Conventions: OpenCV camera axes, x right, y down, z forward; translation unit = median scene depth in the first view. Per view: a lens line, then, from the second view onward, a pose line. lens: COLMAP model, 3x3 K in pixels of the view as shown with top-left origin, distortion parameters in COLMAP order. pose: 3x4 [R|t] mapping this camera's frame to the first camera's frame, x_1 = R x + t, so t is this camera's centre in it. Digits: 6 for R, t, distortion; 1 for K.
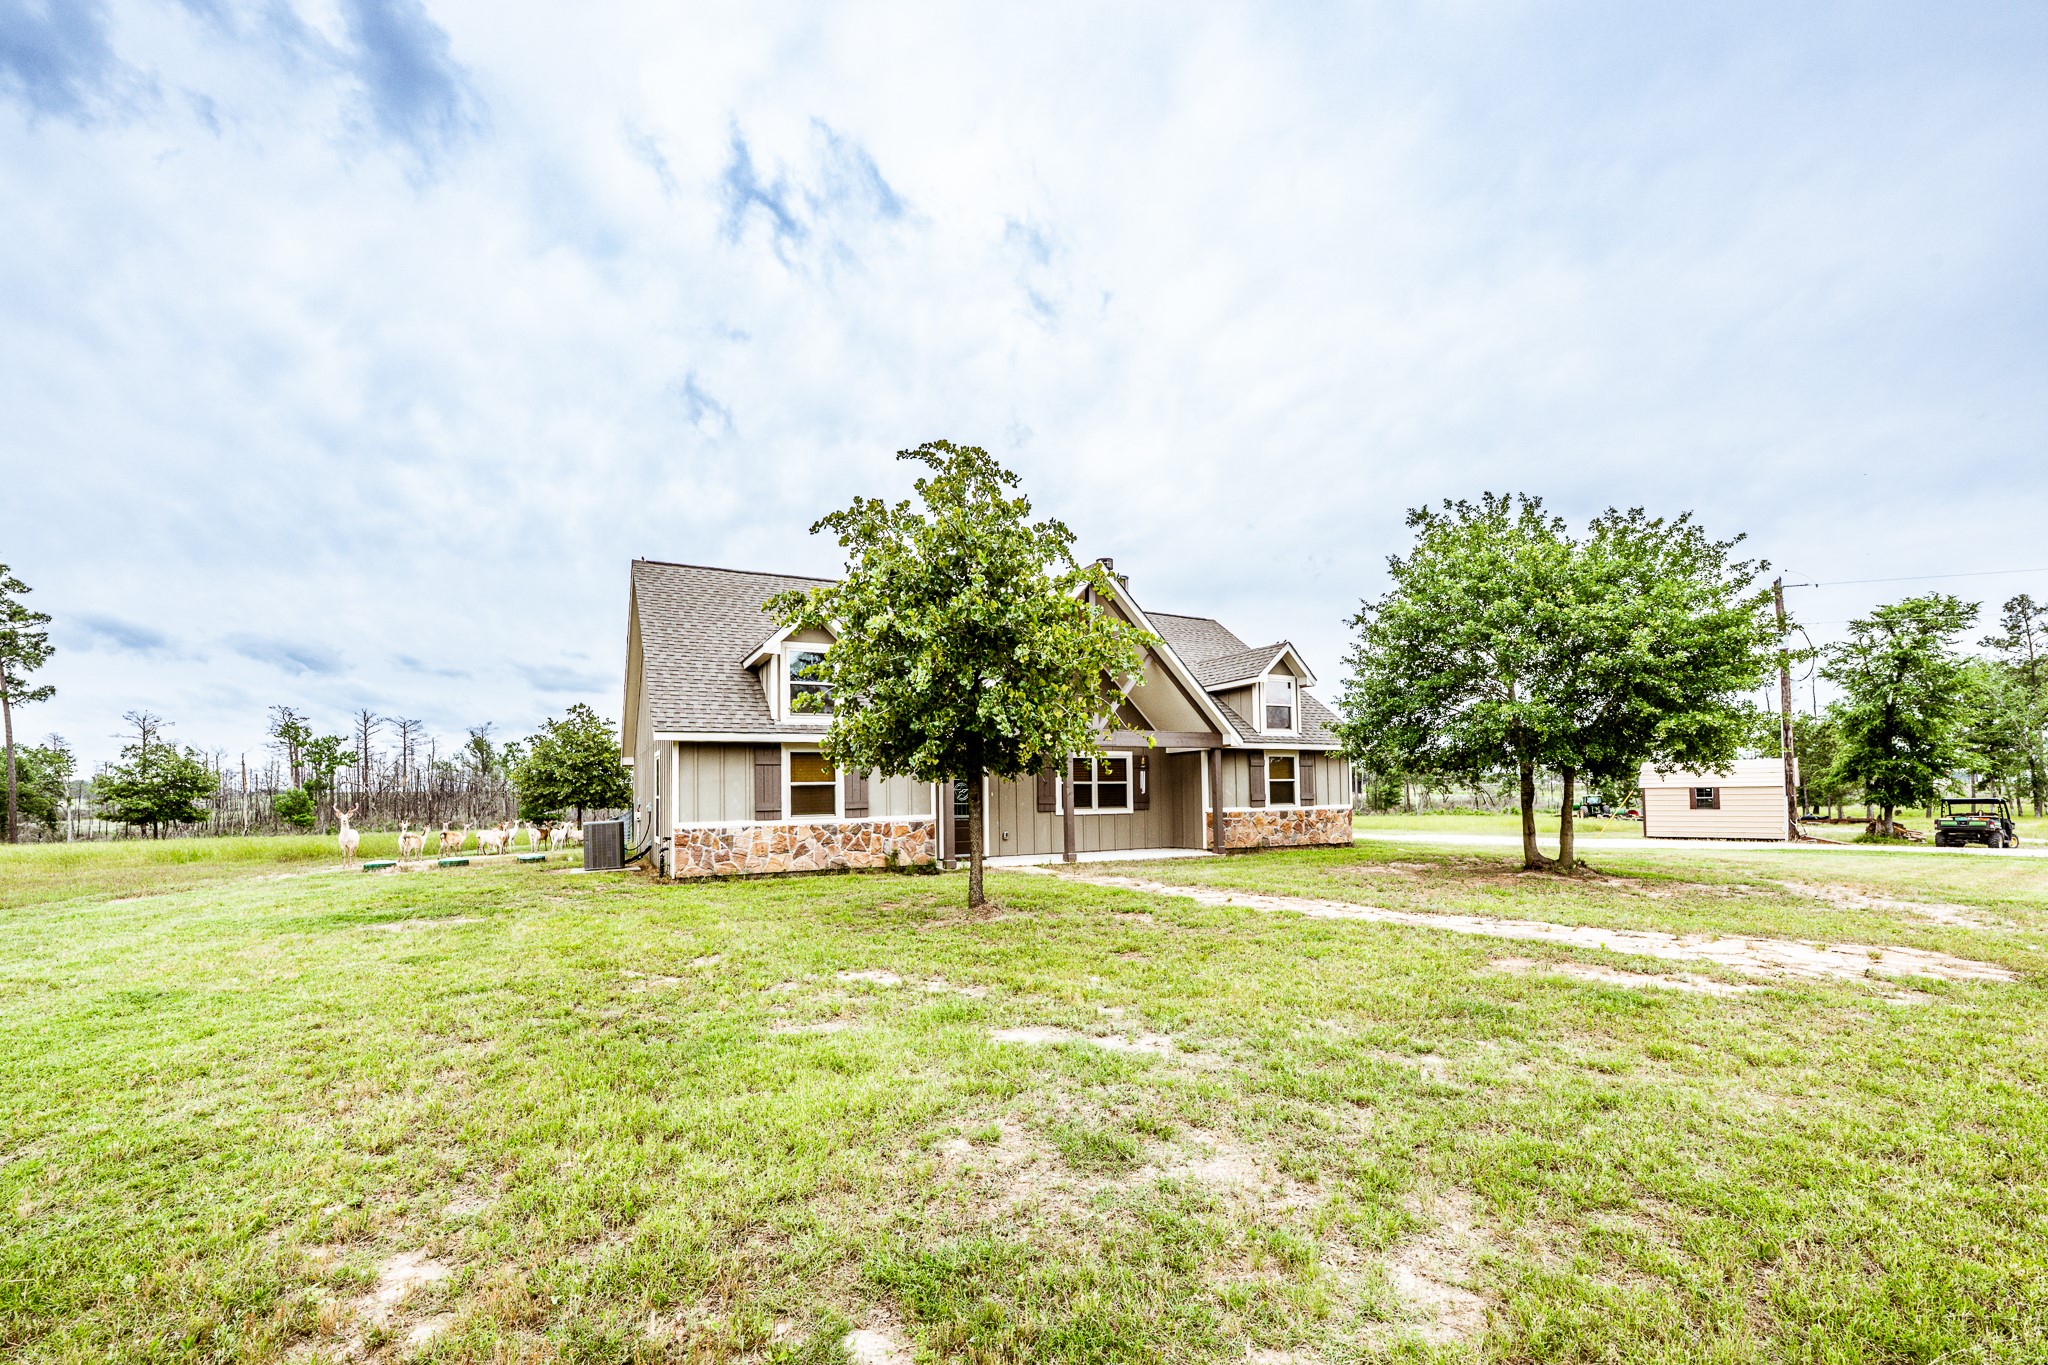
lens RADIAL K [[839.0, 0, 1008.0], [0, 839.0, 759.3], [0, 0, 1]] dist [0.000080, -0.000085]
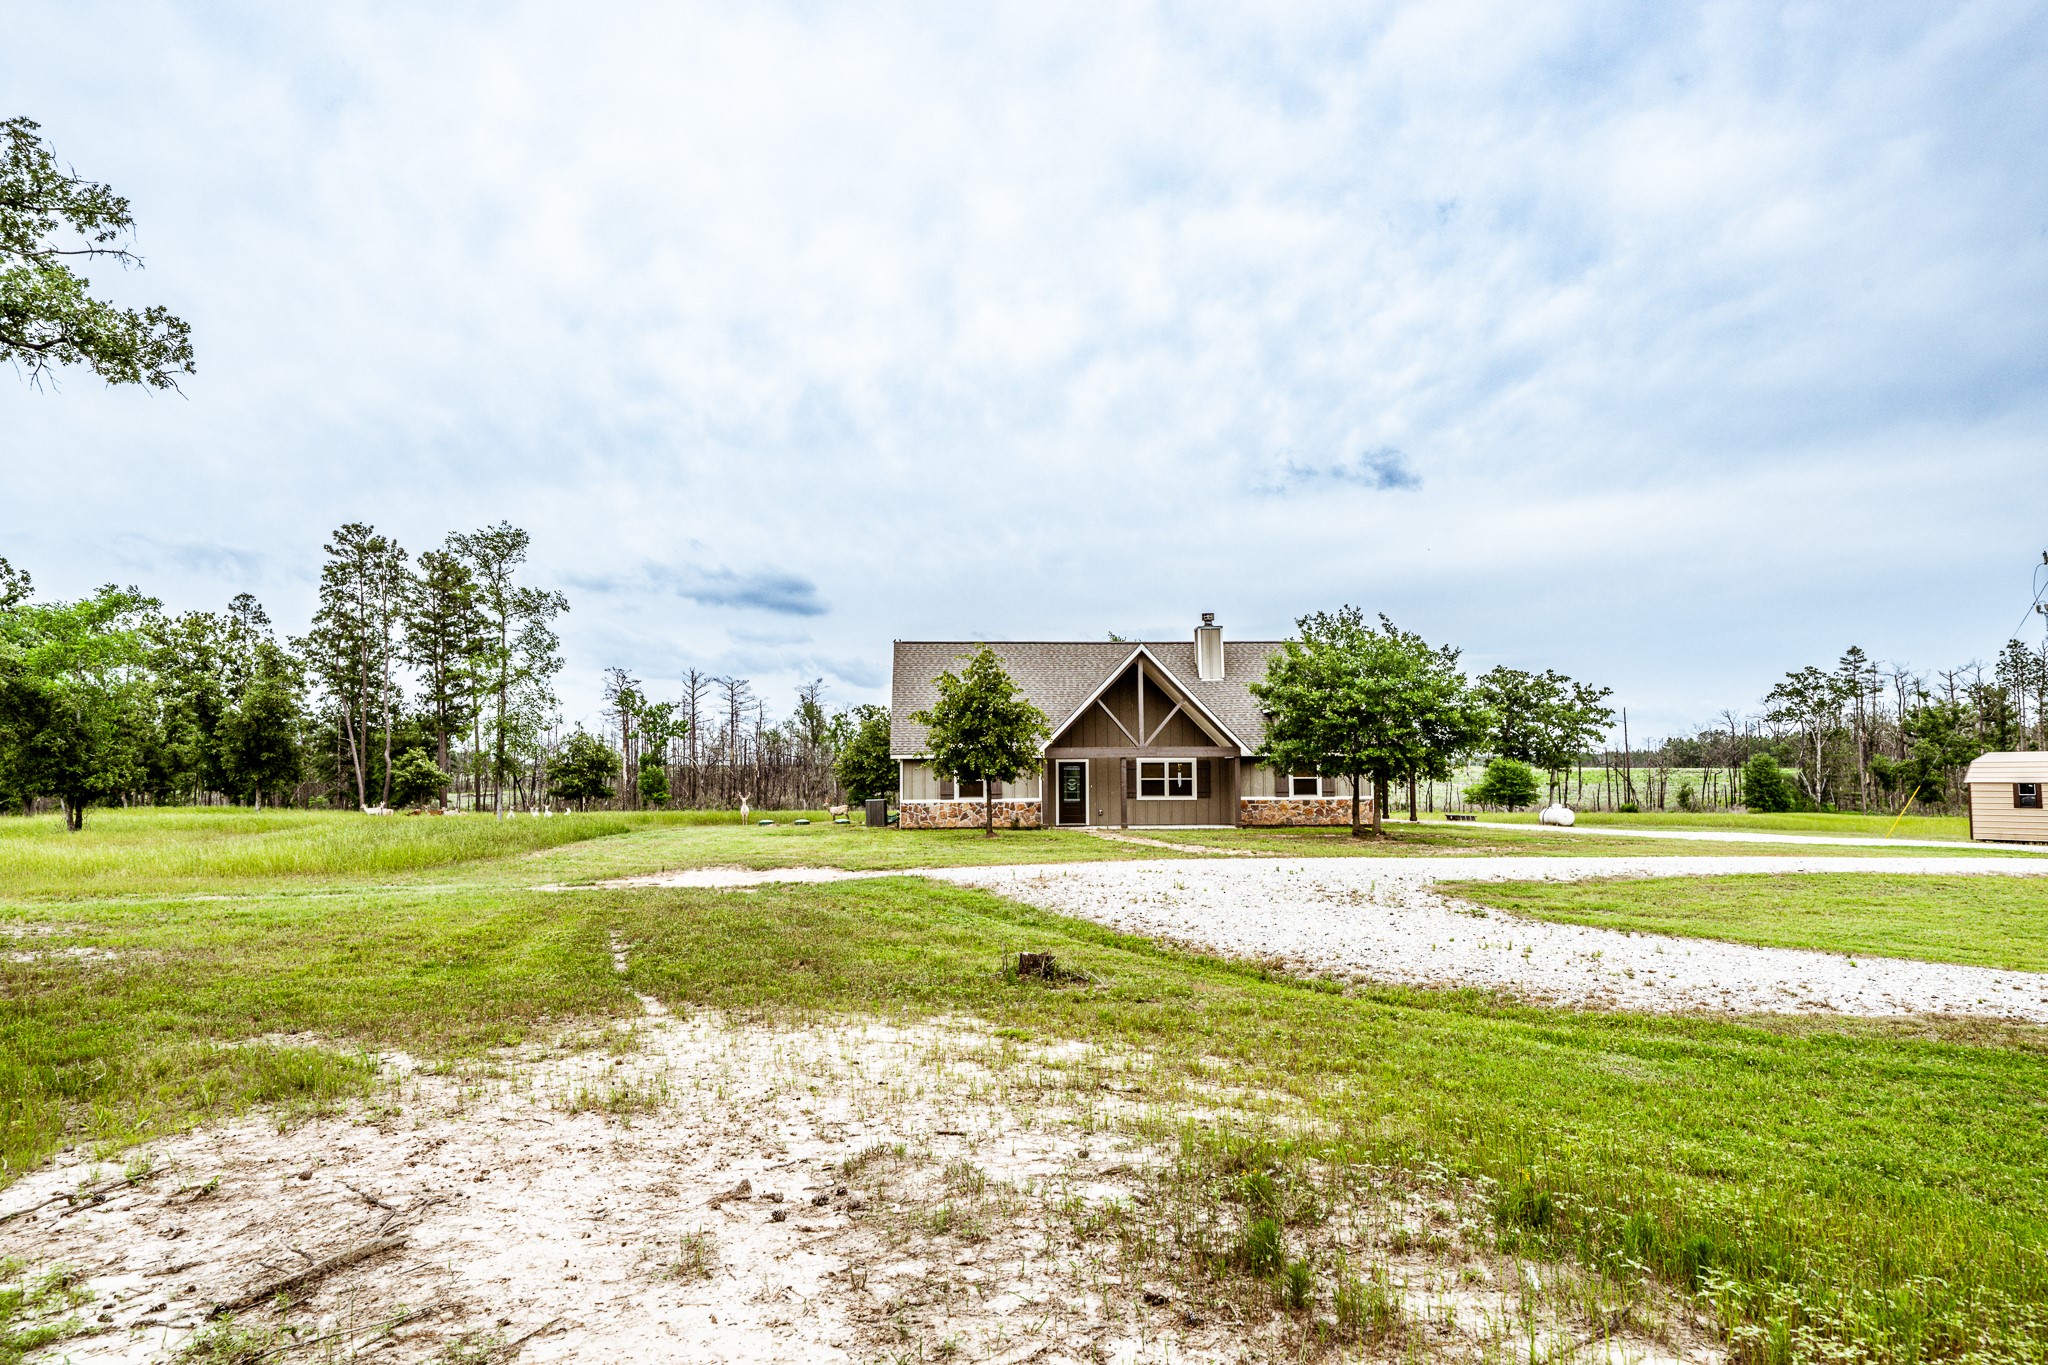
lens RADIAL K [[1399.2, 0, 1006.3], [0, 1399.2, 675.8], [0, 0, 1]] dist [-0.004742, 0.007717]
pose [[0.912752, -0.020997, -0.407974, 0.902887], [0.010619, 0.999560, -0.027687, -0.094225], [0.408376, 0.020939, 0.912574, -1.463917]]
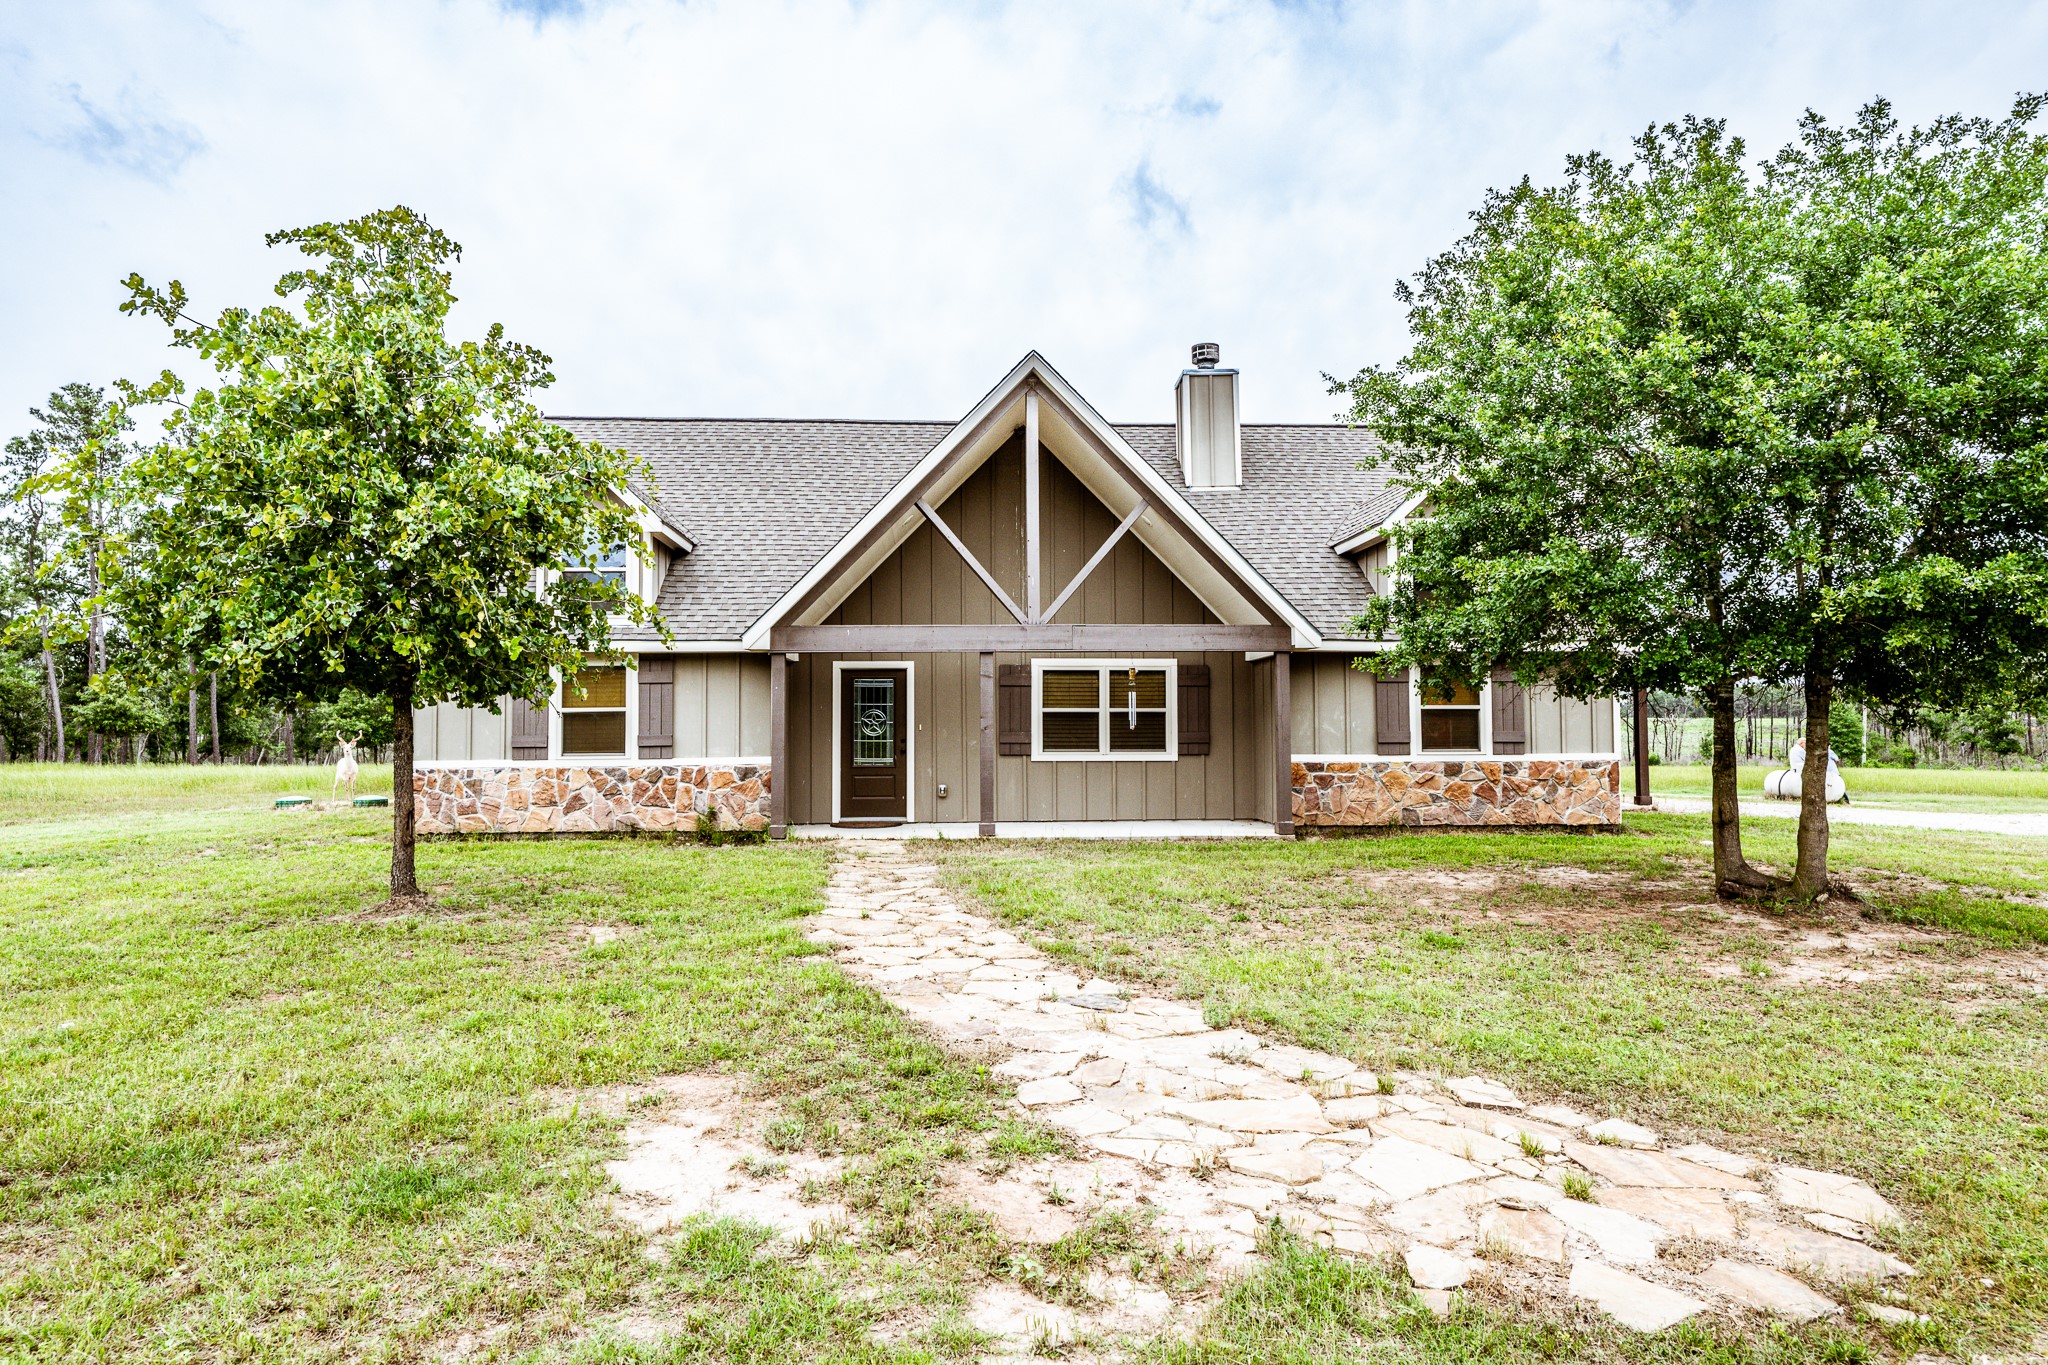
lens RADIAL K [[1208.9, 0, 1035.7], [0, 1208.9, 668.5], [0, 0, 1]] dist [0.003131, -0.000208]
pose [[0.918223, -0.007027, -0.396002, 0.427141], [0.007103, 0.999974, -0.001274, -0.001888], [0.396000, -0.001643, 0.918249, 0.168173]]
